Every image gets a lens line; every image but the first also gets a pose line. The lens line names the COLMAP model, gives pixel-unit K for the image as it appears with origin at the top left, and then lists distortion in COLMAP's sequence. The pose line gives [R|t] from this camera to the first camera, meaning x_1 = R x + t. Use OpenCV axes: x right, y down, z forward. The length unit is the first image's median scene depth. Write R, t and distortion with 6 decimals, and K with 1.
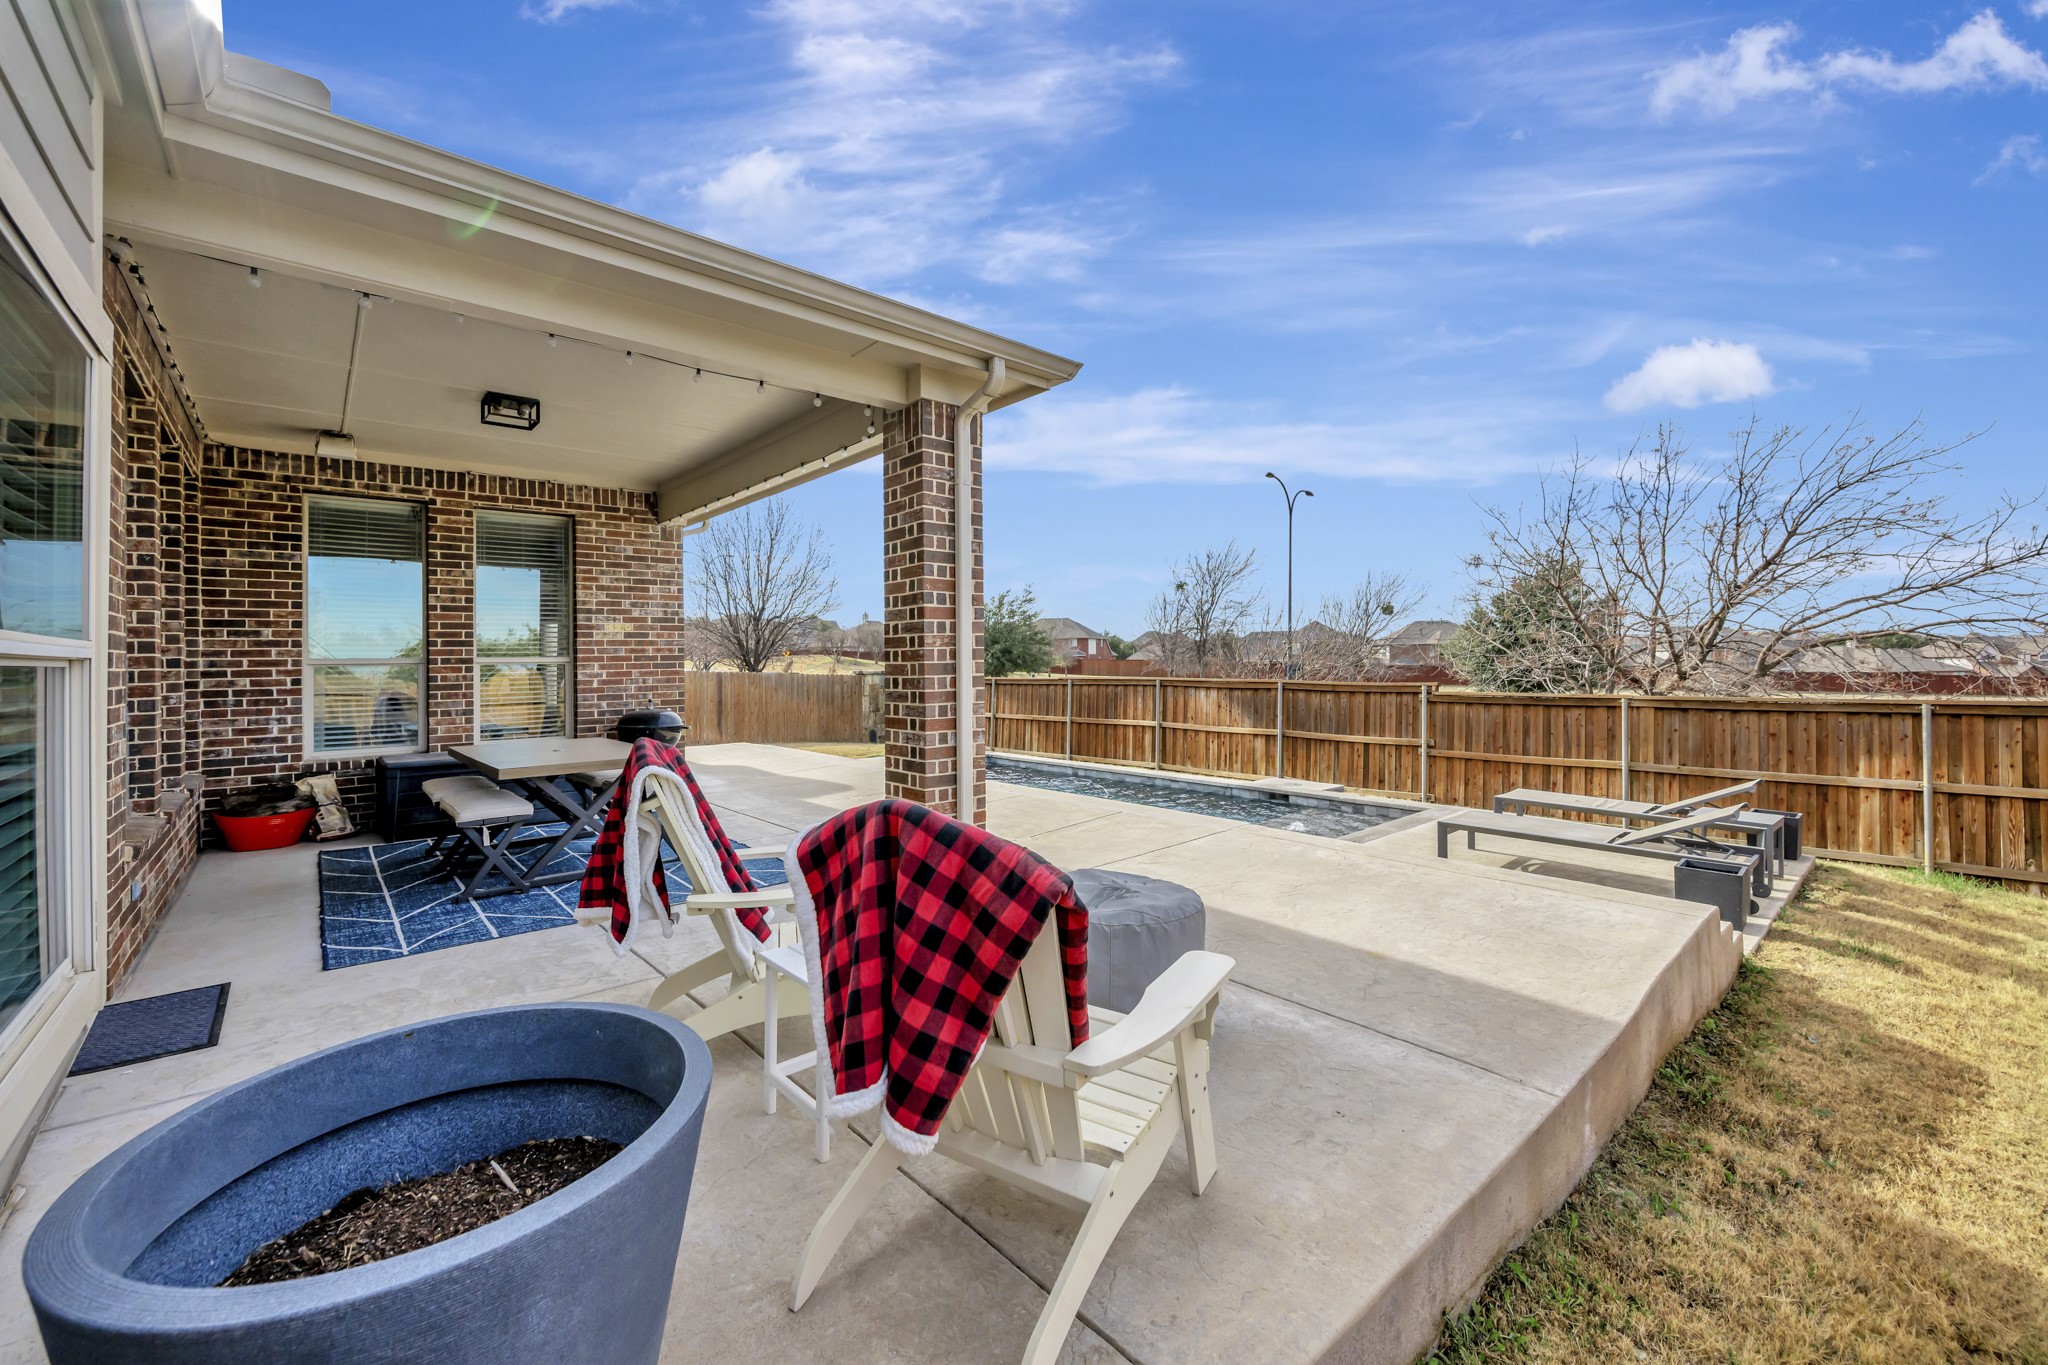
lens RADIAL K [[815.2, 0, 1025.2], [0, 815.2, 665.8], [0, 0, 1]] dist [-0.002967, -0.000097]
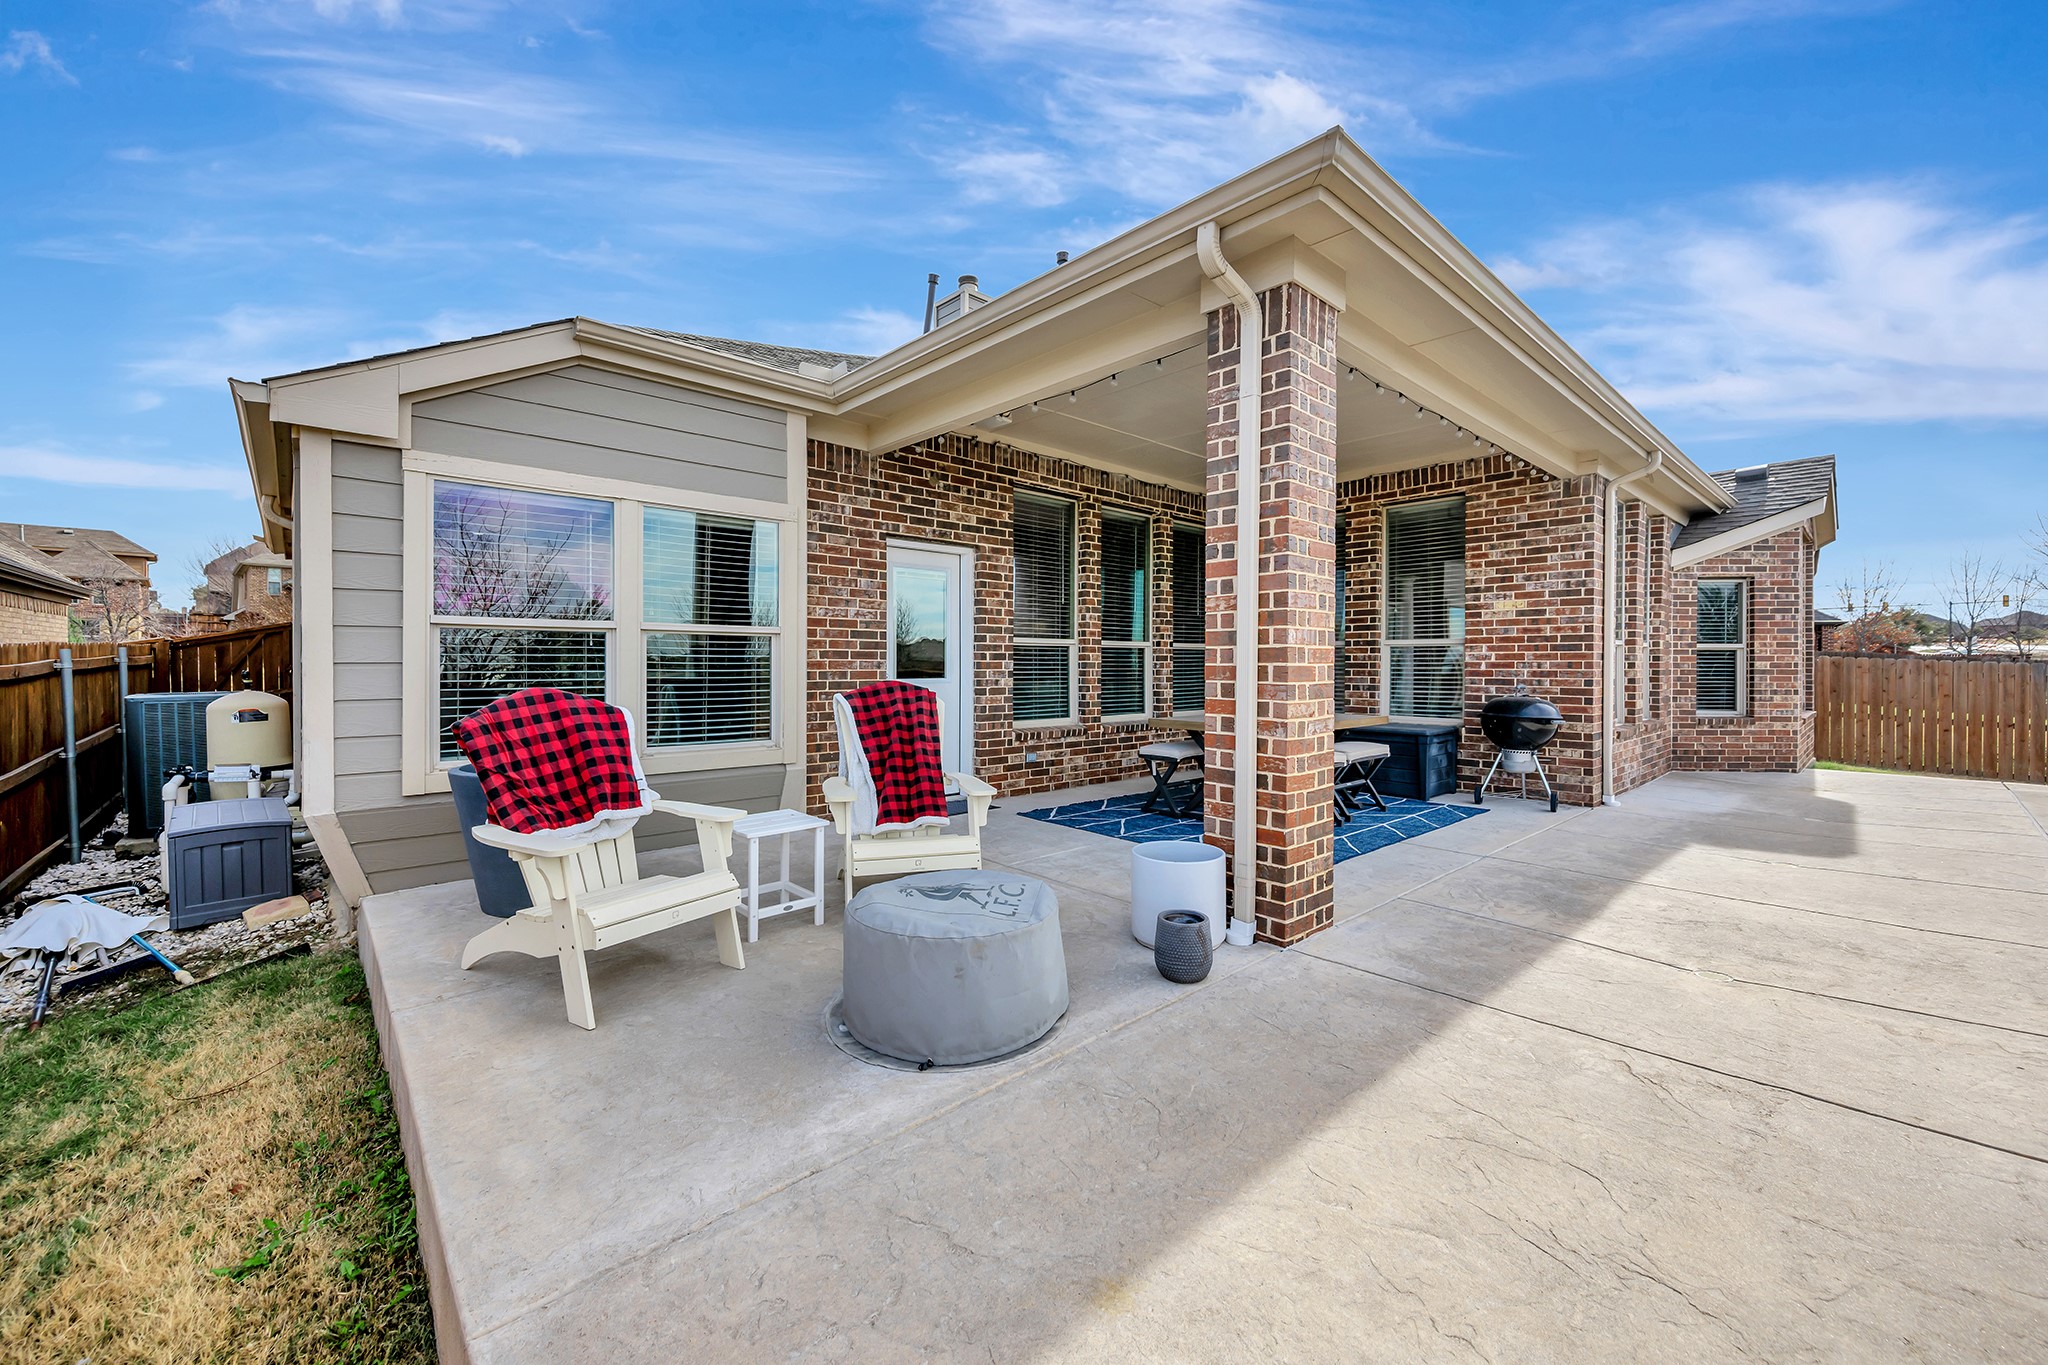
lens RADIAL K [[815.2, 0, 1025.4], [0, 815.2, 673.3], [0, 0, 1]] dist [-0.002967, -0.000097]
pose [[0.007157, 0.025093, -0.999660, 0.408526], [-0.011273, 0.999624, 0.025011, 0.012244], [0.999911, 0.011090, 0.007437, 0.461585]]
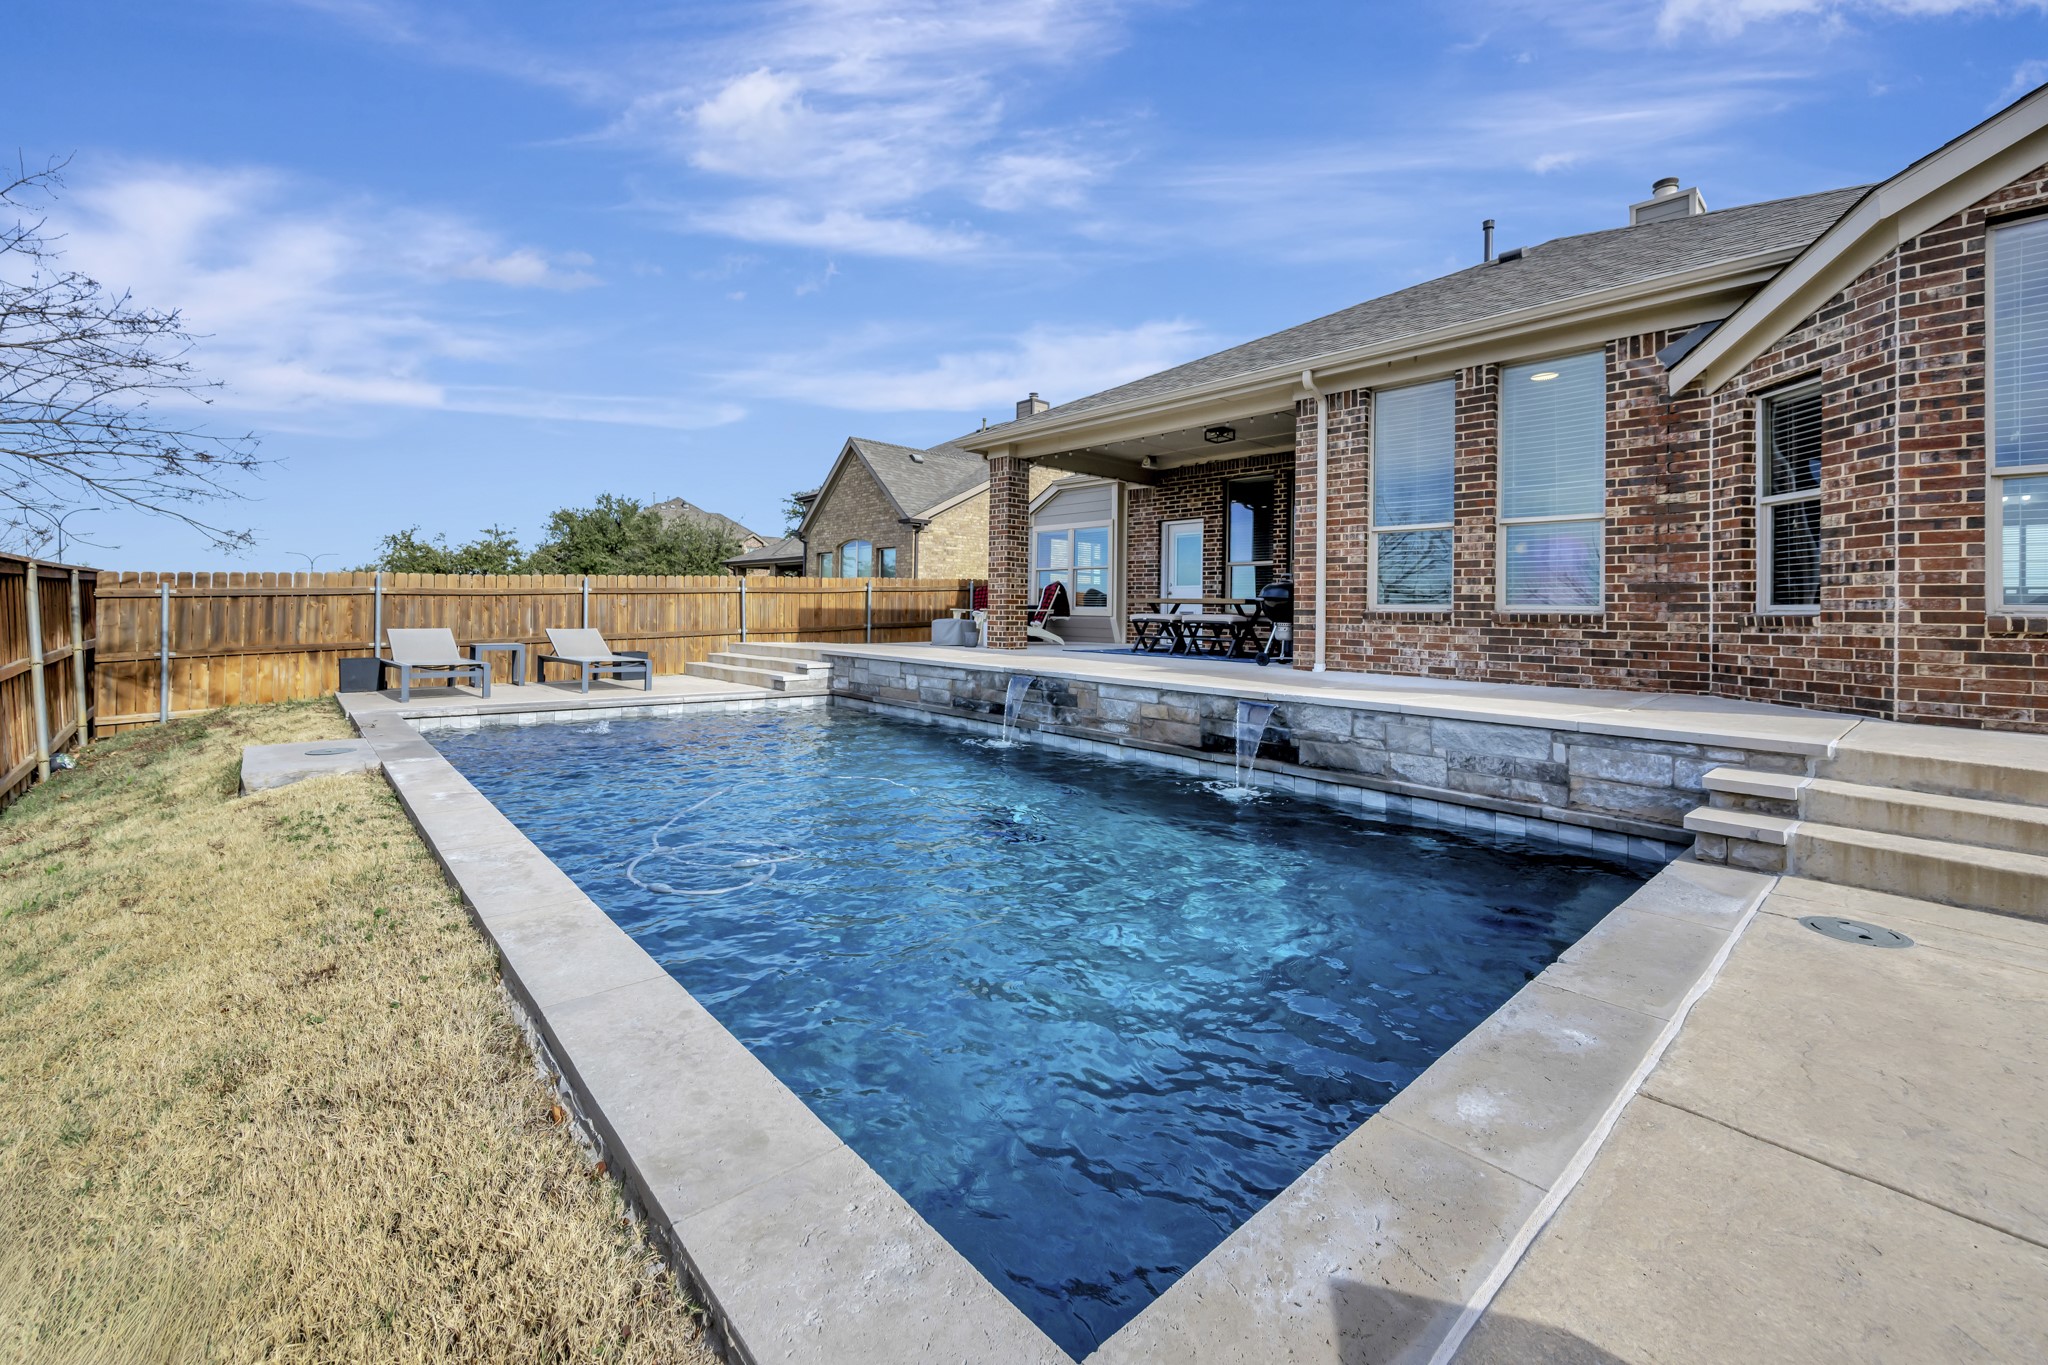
lens RADIAL K [[815.2, 0, 1009.4], [0, 815.2, 610.7], [0, 0, 1]] dist [-0.002967, -0.000097]
pose [[-0.999959, -0.003136, 0.008456, 0.066495], [-0.003087, 0.999978, 0.005837, 0.064068], [-0.008474, 0.005811, -0.999947, 1.633086]]
